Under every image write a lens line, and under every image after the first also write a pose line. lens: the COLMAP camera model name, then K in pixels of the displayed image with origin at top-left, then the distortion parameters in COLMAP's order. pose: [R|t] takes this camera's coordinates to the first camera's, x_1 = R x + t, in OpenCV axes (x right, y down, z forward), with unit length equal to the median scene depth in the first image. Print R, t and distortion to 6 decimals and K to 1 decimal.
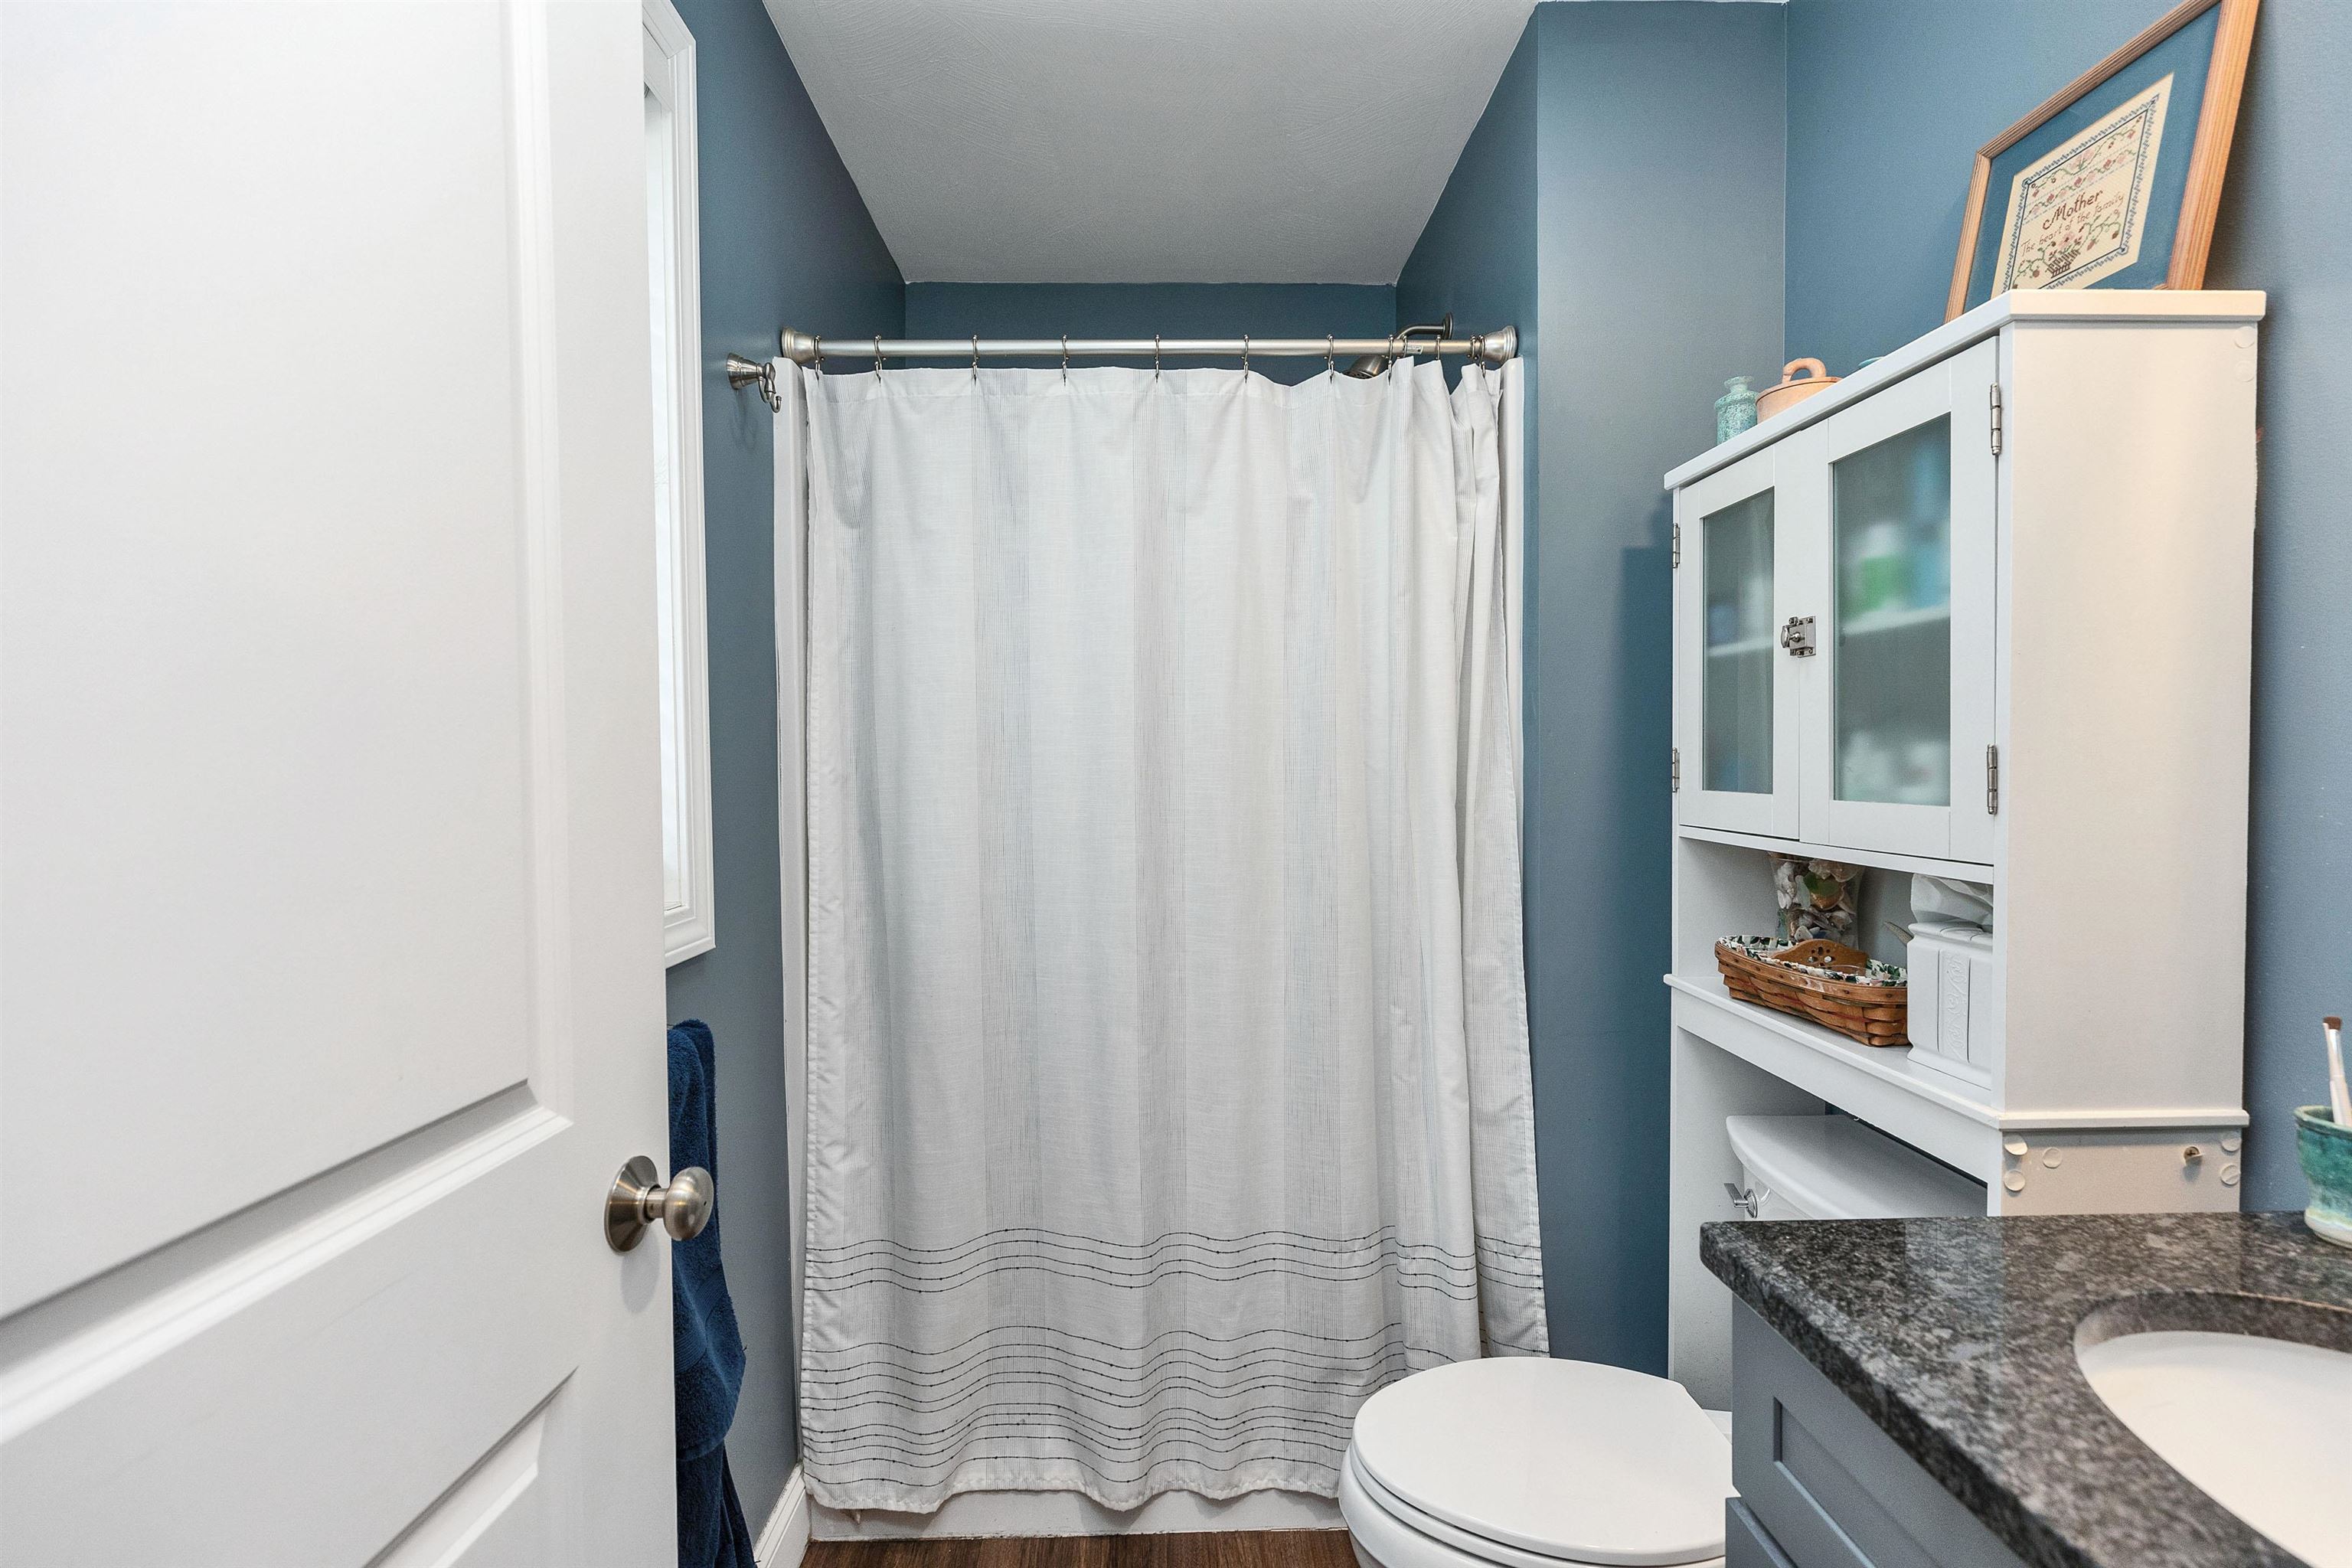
lens RADIAL K [[1064.2, 0, 1146.7], [0, 1064.2, 778.7], [0, 0, 1]] dist [0.010375, -0.001895]
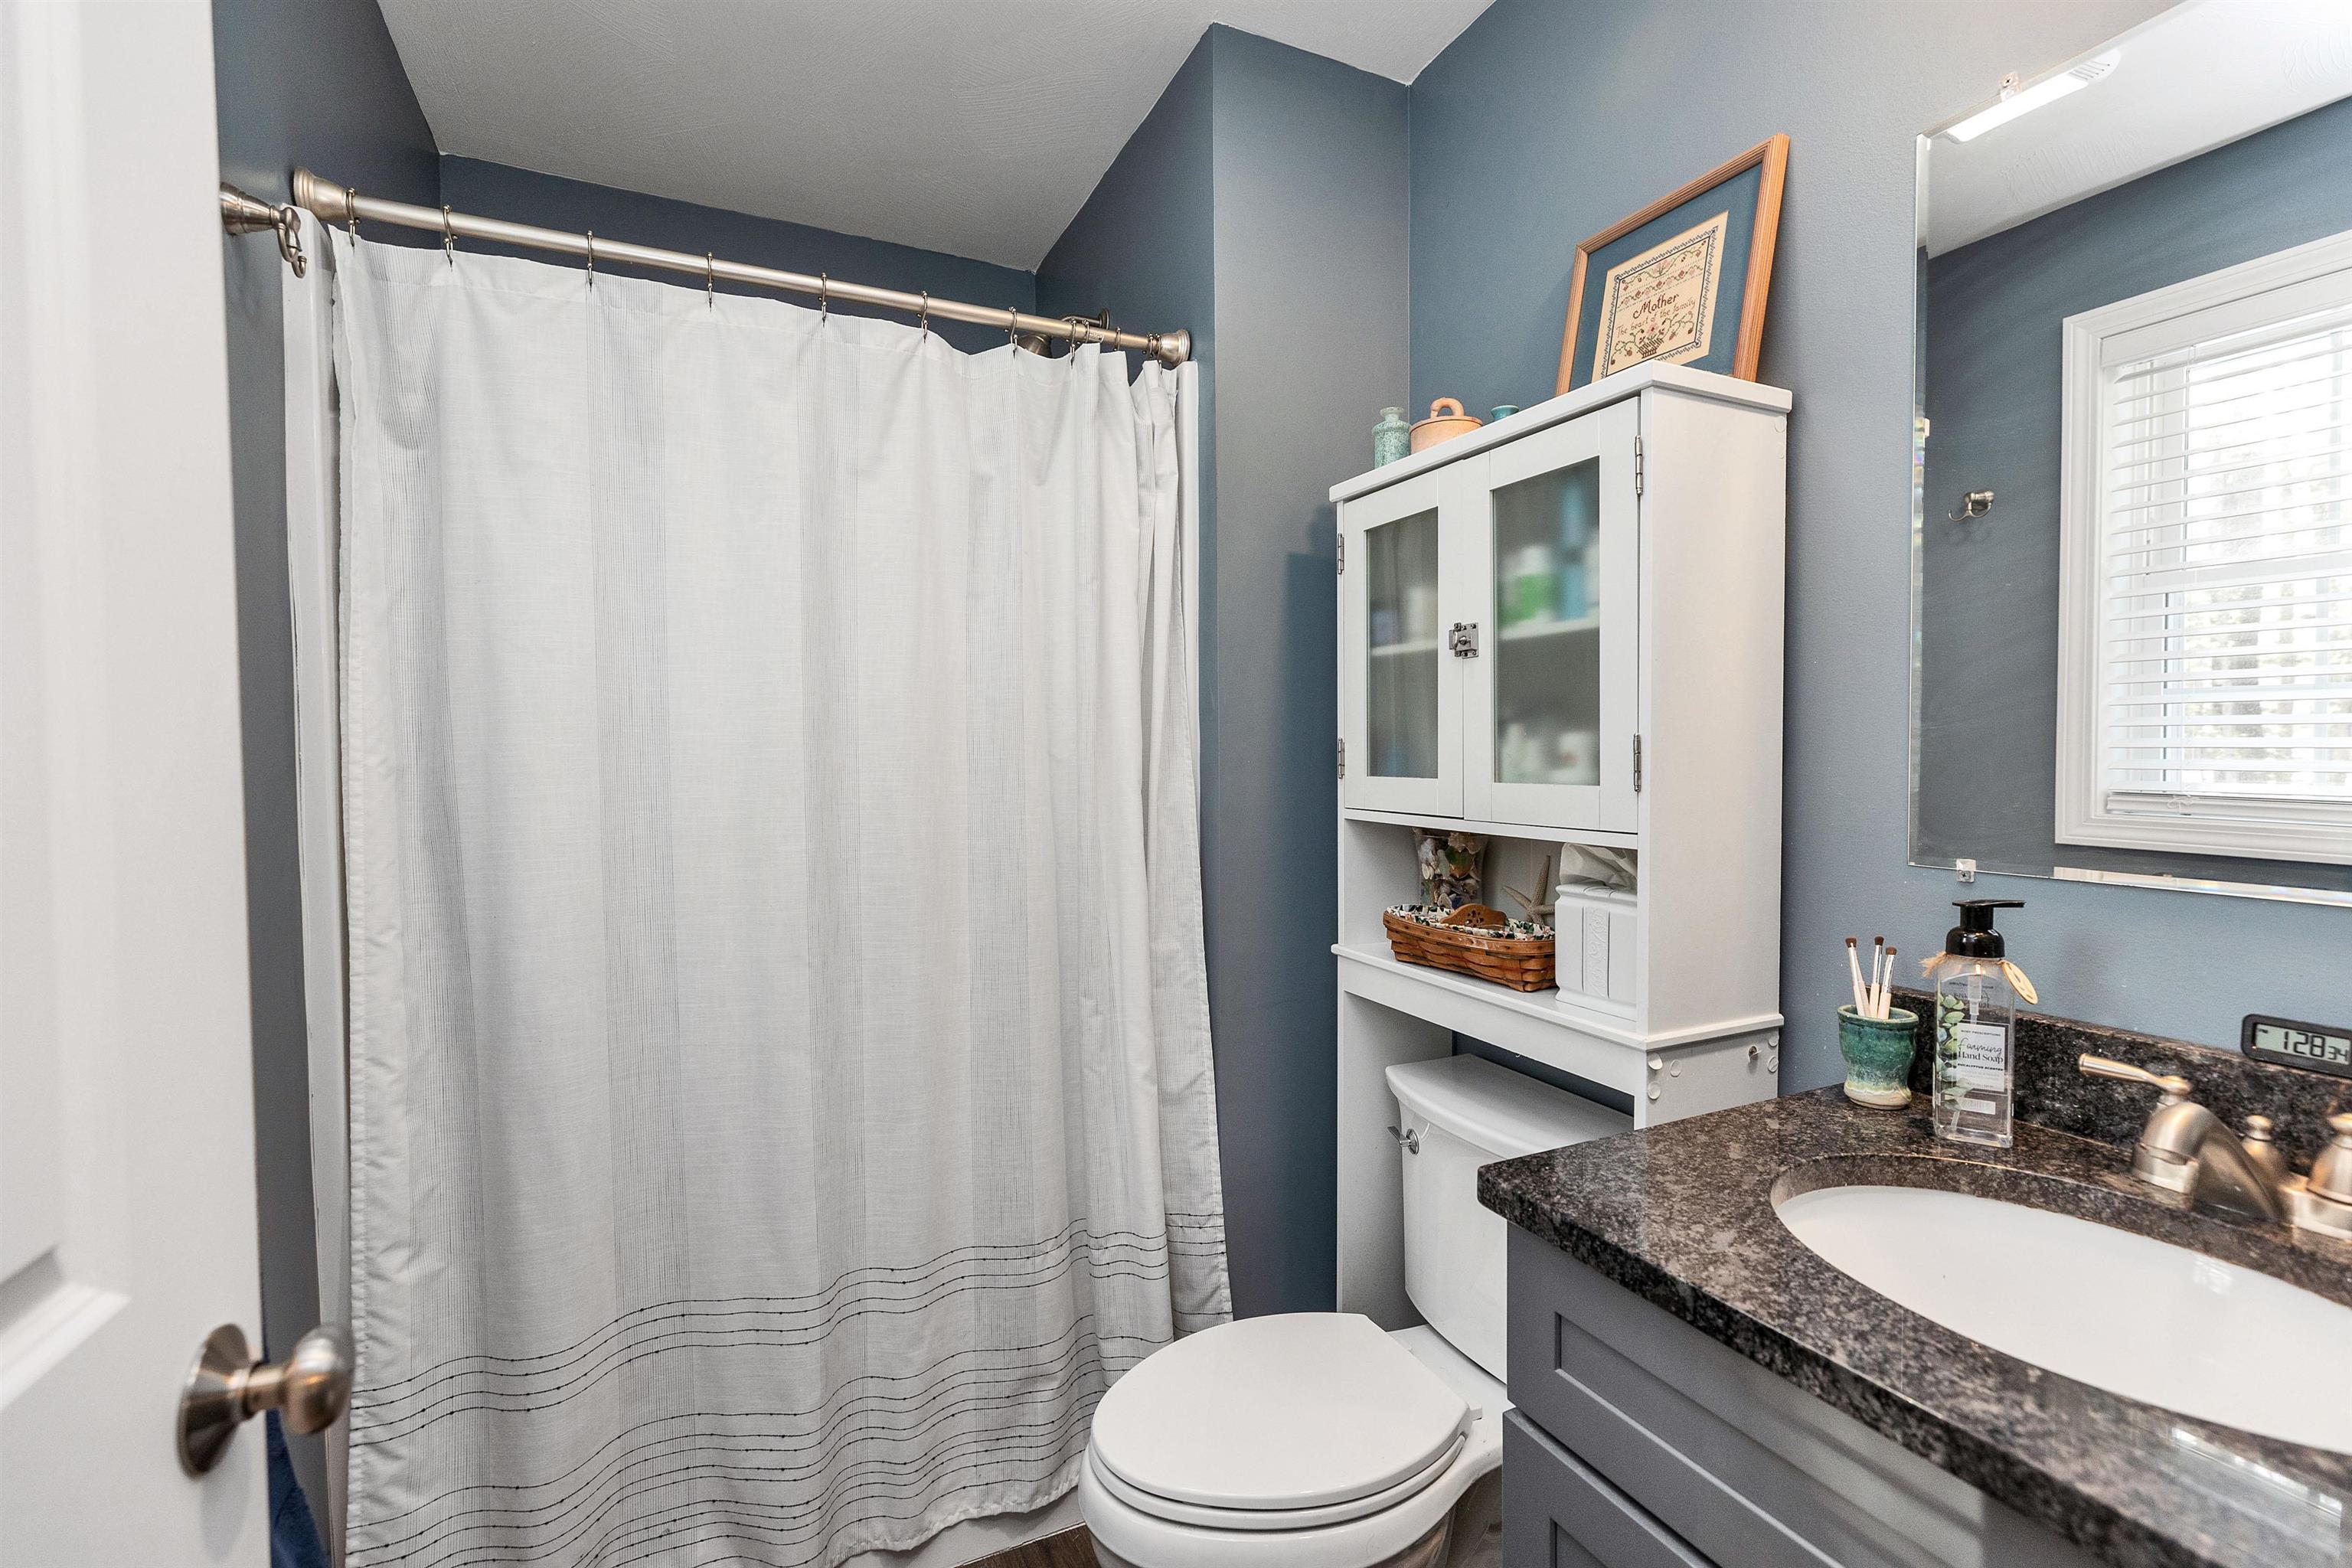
lens RADIAL K [[1064.2, 0, 1179.3], [0, 1064.2, 775.8], [0, 0, 1]] dist [0.010375, -0.001895]
pose [[0.908750, -0.008514, 0.417254, -0.100463], [0.007260, 0.999963, 0.004594, 0.003439], [-0.417277, -0.001146, 0.908778, 0.064341]]
